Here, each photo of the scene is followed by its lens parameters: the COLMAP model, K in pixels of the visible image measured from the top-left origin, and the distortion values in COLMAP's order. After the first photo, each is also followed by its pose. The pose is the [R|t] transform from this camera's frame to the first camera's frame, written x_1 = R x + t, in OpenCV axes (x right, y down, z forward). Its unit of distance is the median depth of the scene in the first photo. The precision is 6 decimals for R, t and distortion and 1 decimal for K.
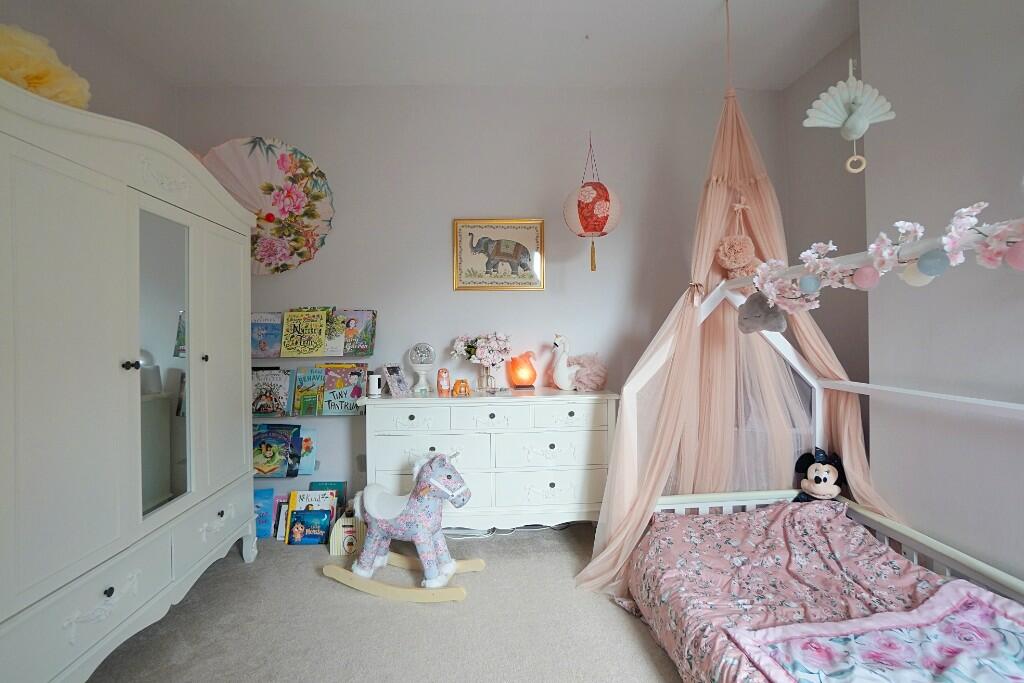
lens RADIAL K [[484.3, 0, 510.9], [0, 484.3, 335.7], [0, 0, 1]] dist [-0.056992, 0.024900]
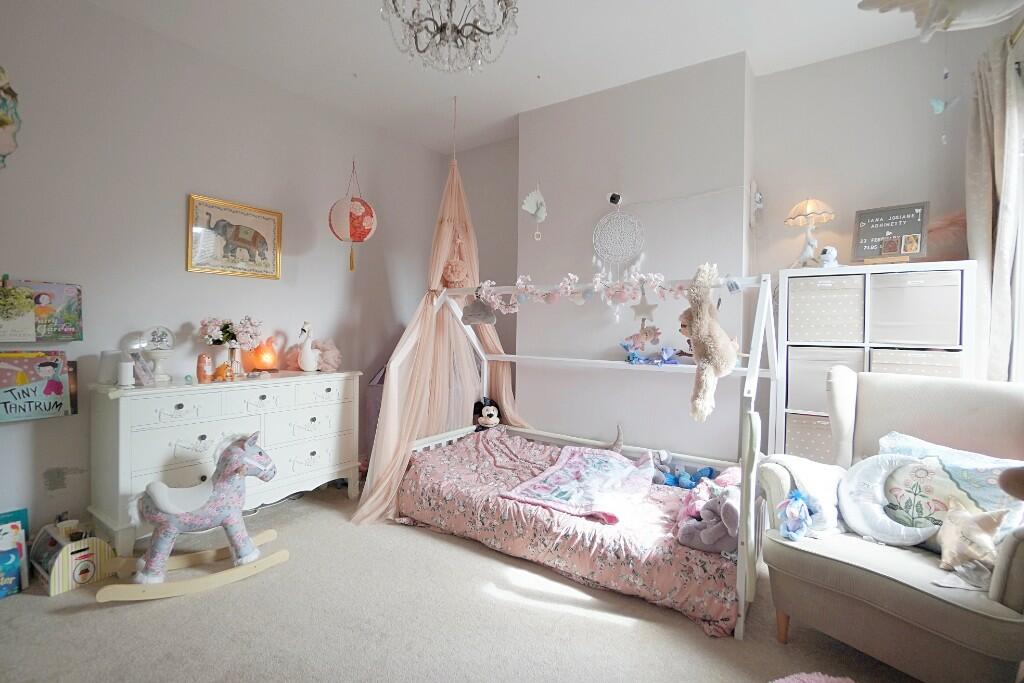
lens RADIAL K [[484.3, 0, 510.9], [0, 484.3, 335.7], [0, 0, 1]] dist [-0.056992, 0.024900]
pose [[0.606374, 0.008749, 0.795131, -0.617829], [-0.019553, 0.999801, 0.003911, 0.019932], [-0.794939, -0.017918, 0.606425, -0.063916]]
